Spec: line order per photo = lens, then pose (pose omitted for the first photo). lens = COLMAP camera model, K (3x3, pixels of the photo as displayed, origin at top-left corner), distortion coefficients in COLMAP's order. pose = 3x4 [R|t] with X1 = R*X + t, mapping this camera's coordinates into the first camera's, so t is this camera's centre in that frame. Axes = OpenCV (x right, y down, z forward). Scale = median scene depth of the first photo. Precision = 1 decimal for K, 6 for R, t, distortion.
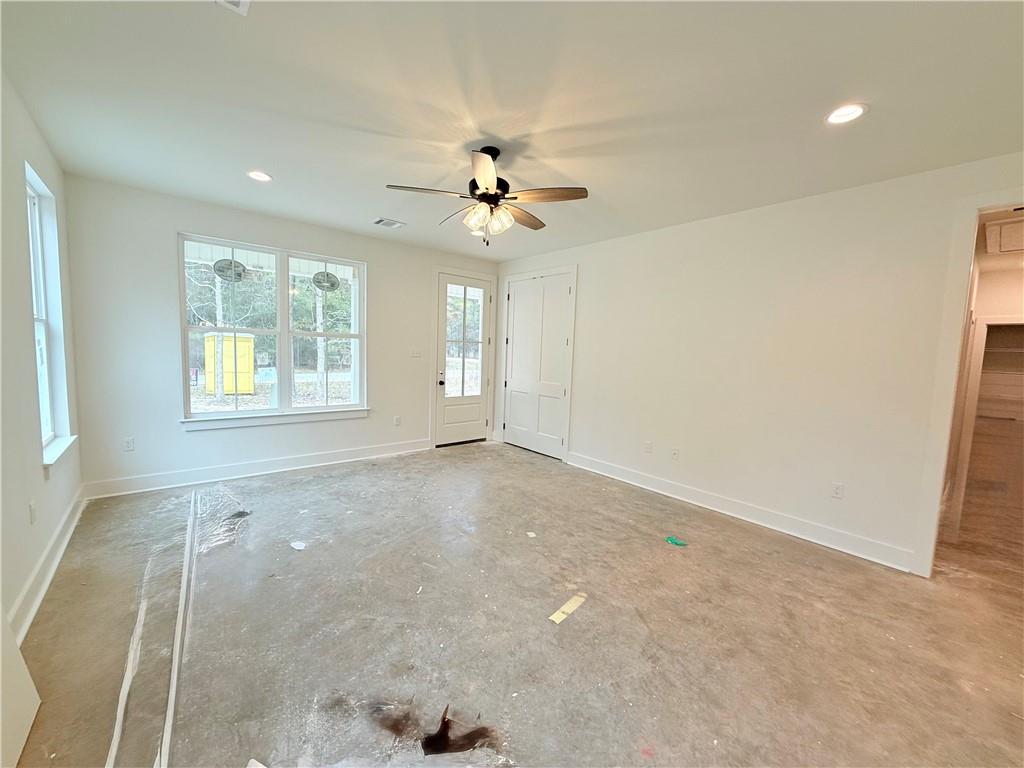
lens RADIAL K [[408.2, 0, 508.6], [0, 408.2, 385.0], [0, 0, 1]] dist [-0.001108, -0.000021]
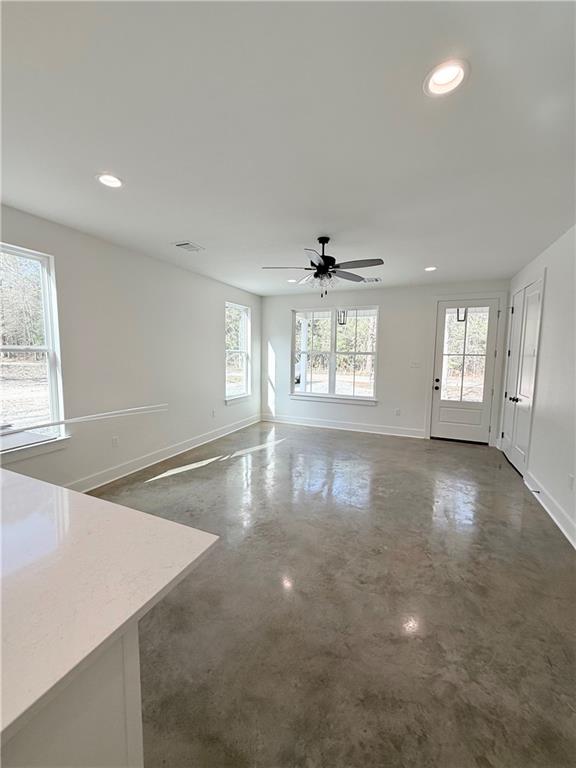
lens RADIAL K [[306.9, 0, 288.9], [0, 306.9, 384.2], [0, 0, 1]] dist [0.001180, 0.000276]
pose [[0.443127, 0.061177, -0.894369, 0.784027], [-0.075649, 0.996662, 0.030693, -0.019409], [0.893262, 0.054057, 0.446275, 0.279523]]
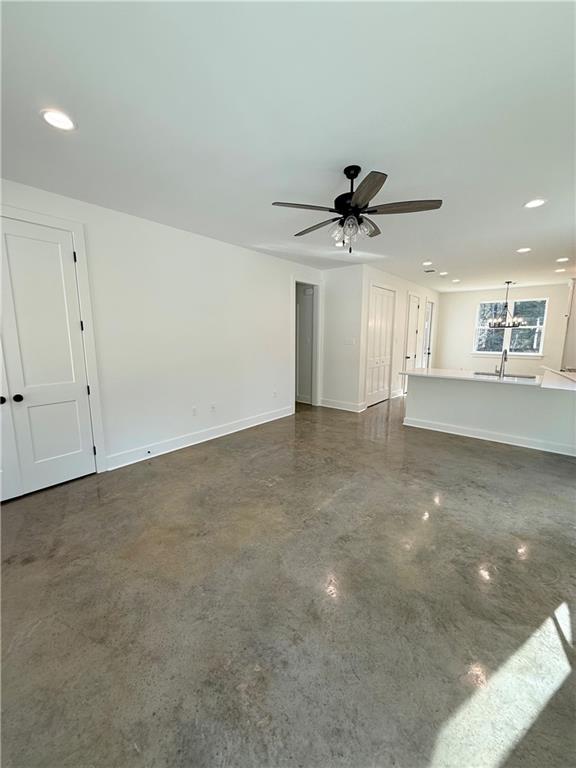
lens RADIAL K [[306.2, 0, 289.0], [0, 306.2, 382.6], [0, 0, 1]] dist [-0.001310, 0.000196]
pose [[-0.178289, -0.187600, 0.965929, -0.750745], [0.079942, 0.975650, 0.204244, -0.129195], [-0.980725, 0.113633, -0.158950, 1.065127]]
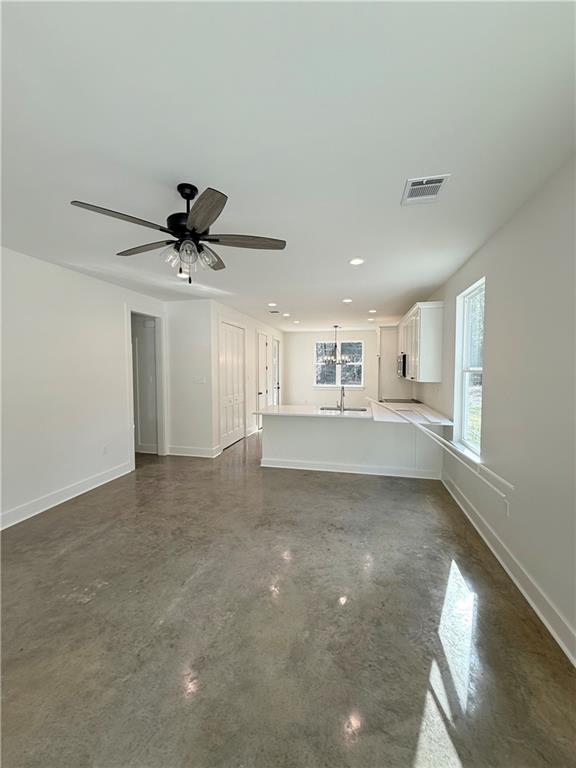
lens RADIAL K [[305.1, 0, 288.0], [0, 305.1, 384.0], [0, 0, 1]] dist [-0.000213, 0.000002]
pose [[-0.600340, -0.077952, 0.795937, -0.627966], [0.051408, 0.989419, 0.135676, -0.145302], [-0.798091, 0.122369, -0.589980, 0.996967]]
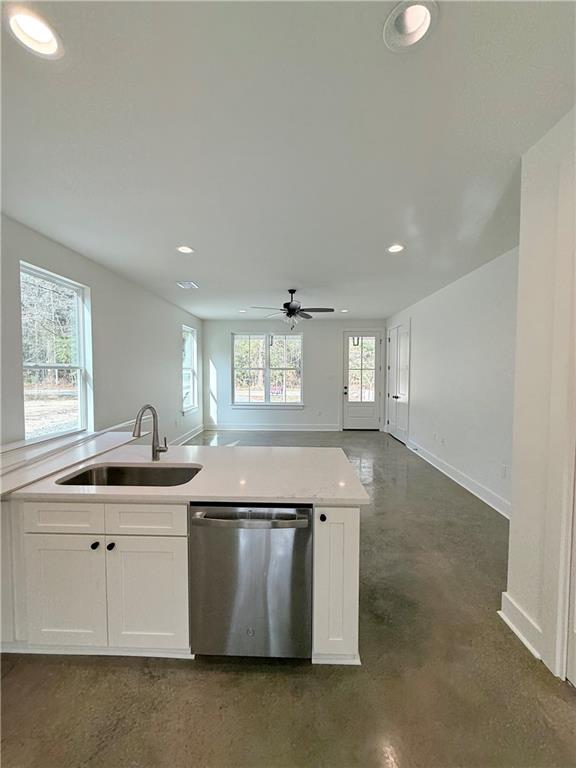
lens RADIAL K [[306.2, 0, 289.0], [0, 306.2, 382.6], [0, 0, 1]] dist [-0.001310, 0.000196]
pose [[0.748136, -0.006913, -0.663510, 0.859053], [-0.034913, 0.998151, -0.049766, 0.038008], [0.662626, 0.060397, 0.746511, -0.234719]]
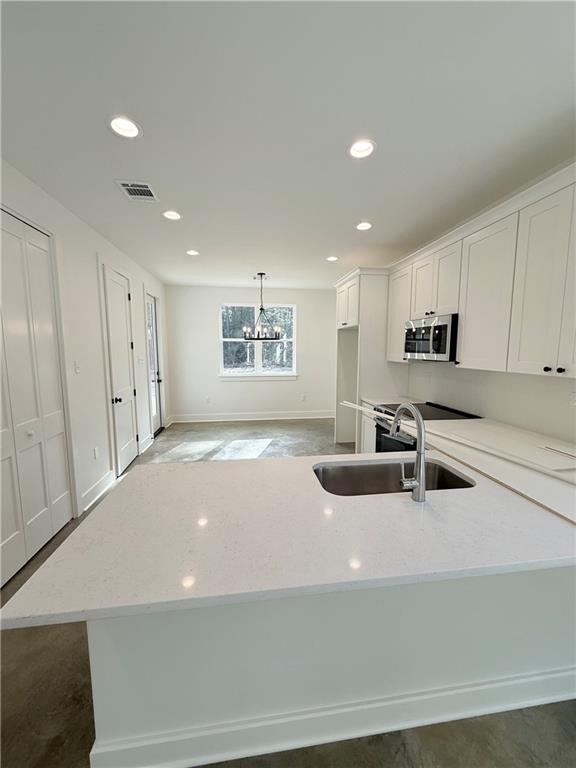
lens RADIAL K [[306.2, 0, 287.1], [0, 306.2, 382.4], [0, 0, 1]] dist [-0.001108, -0.000021]
pose [[-0.849386, -0.094618, 0.519221, 0.241162], [0.017865, 0.978080, 0.207462, -0.049290], [-0.527470, 0.185491, -0.829077, 0.400708]]
